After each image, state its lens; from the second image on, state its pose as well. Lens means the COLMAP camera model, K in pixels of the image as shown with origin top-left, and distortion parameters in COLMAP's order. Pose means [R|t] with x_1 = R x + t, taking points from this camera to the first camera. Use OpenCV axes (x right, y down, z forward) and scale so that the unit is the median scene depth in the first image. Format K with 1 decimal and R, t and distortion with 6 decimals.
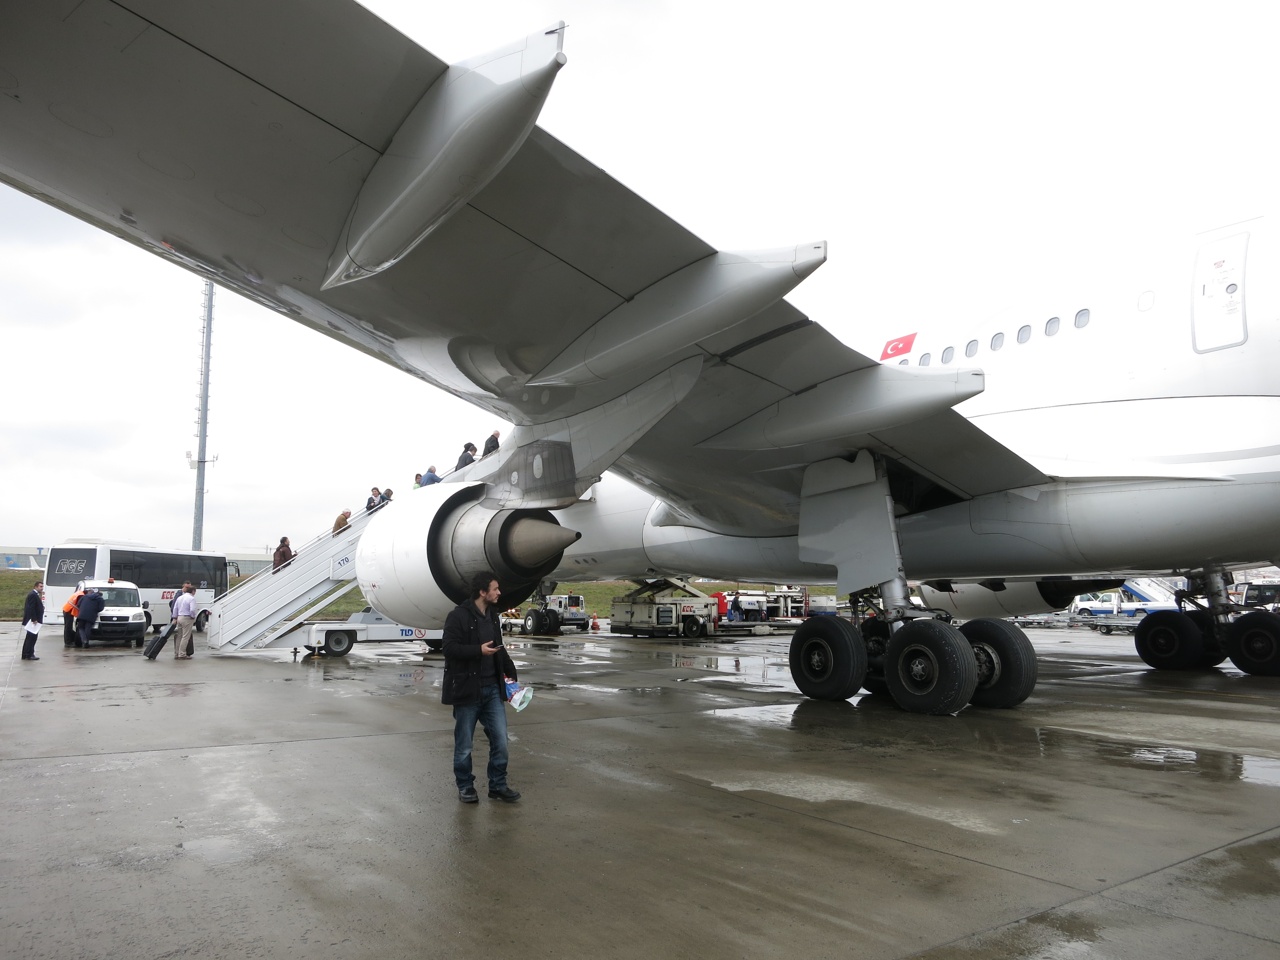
lens RADIAL K [[926.4, 0, 640.0], [0, 926.4, 480.0], [0, 0, 1]] dist [-0.039848, -0.003282]
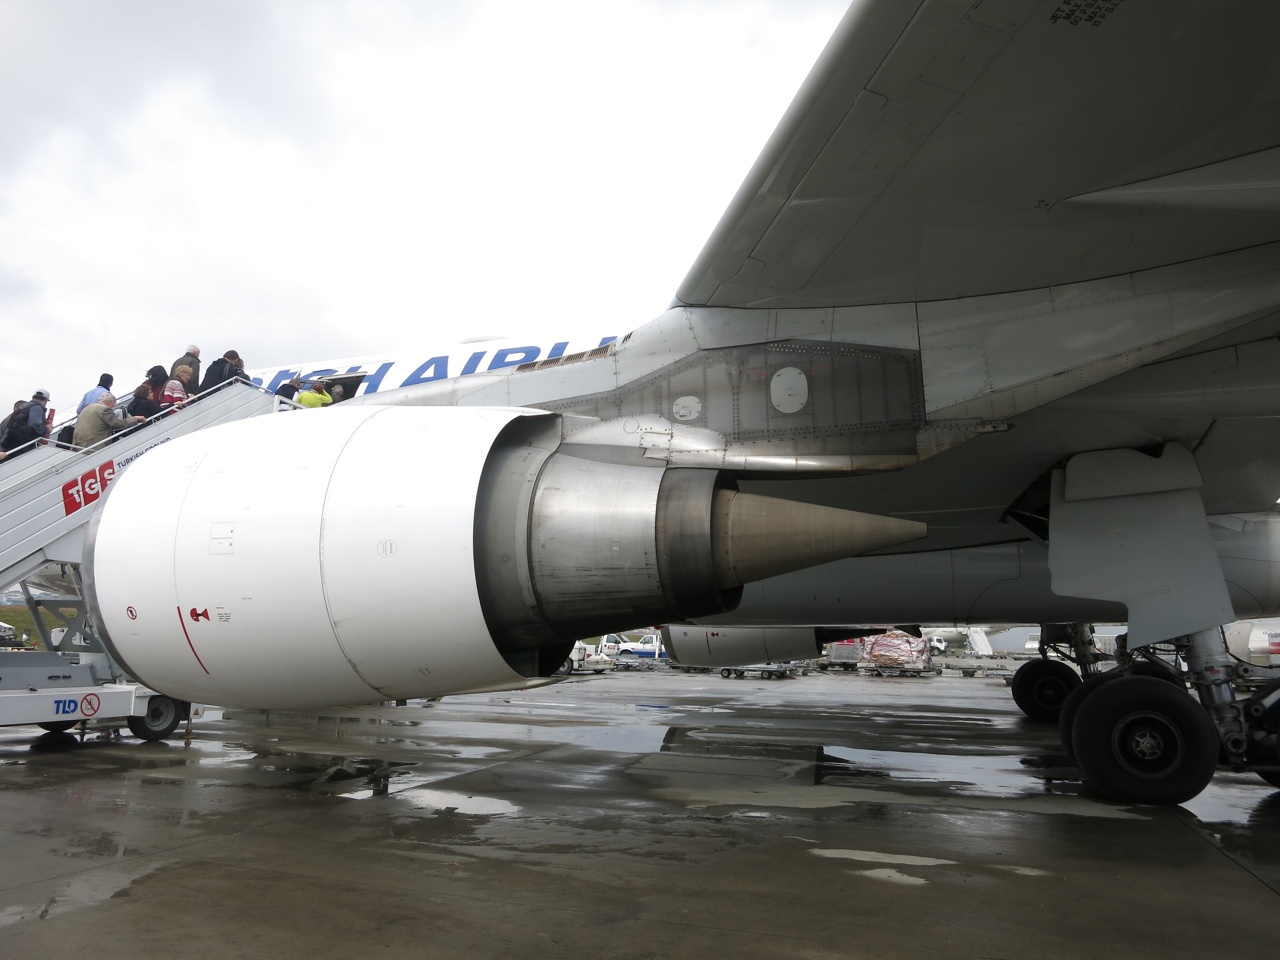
lens RADIAL K [[926.4, 0, 640.0], [0, 926.4, 480.0], [0, 0, 1]] dist [-0.039848, -0.003282]
pose [[0.793105, 0.110300, 0.599014, -0.424565], [-0.087945, 0.993898, -0.066572, 0.067282], [-0.602702, 0.000119, 0.797966, 0.575010]]
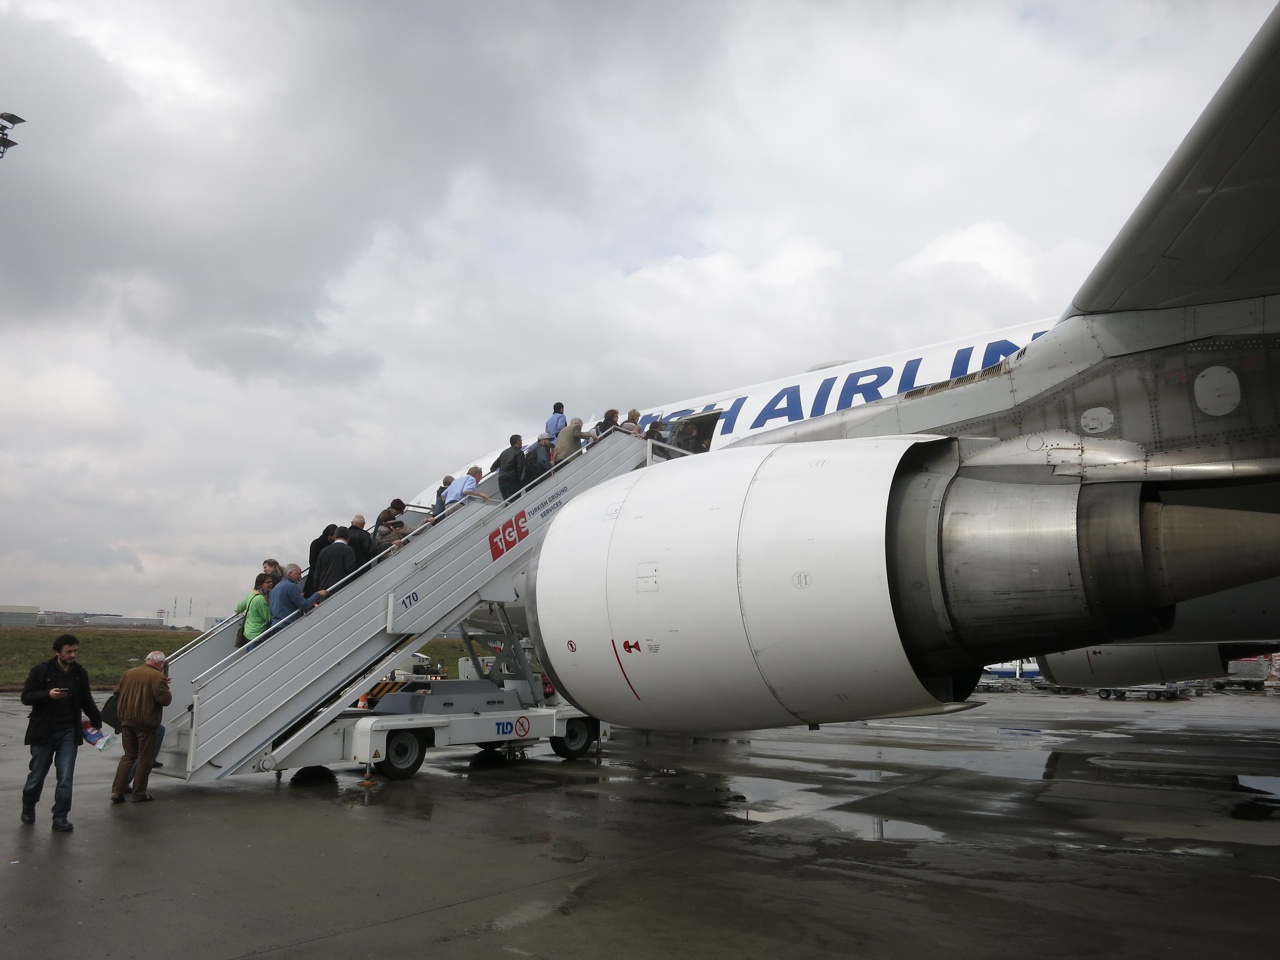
lens RADIAL K [[926.4, 0, 640.0], [0, 926.4, 480.0], [0, 0, 1]] dist [-0.039848, -0.003282]
pose [[0.955045, 0.055434, 0.291233, -0.468960], [-0.037585, 0.997076, -0.066535, 0.064751], [-0.294069, 0.052597, 0.954336, 0.576741]]
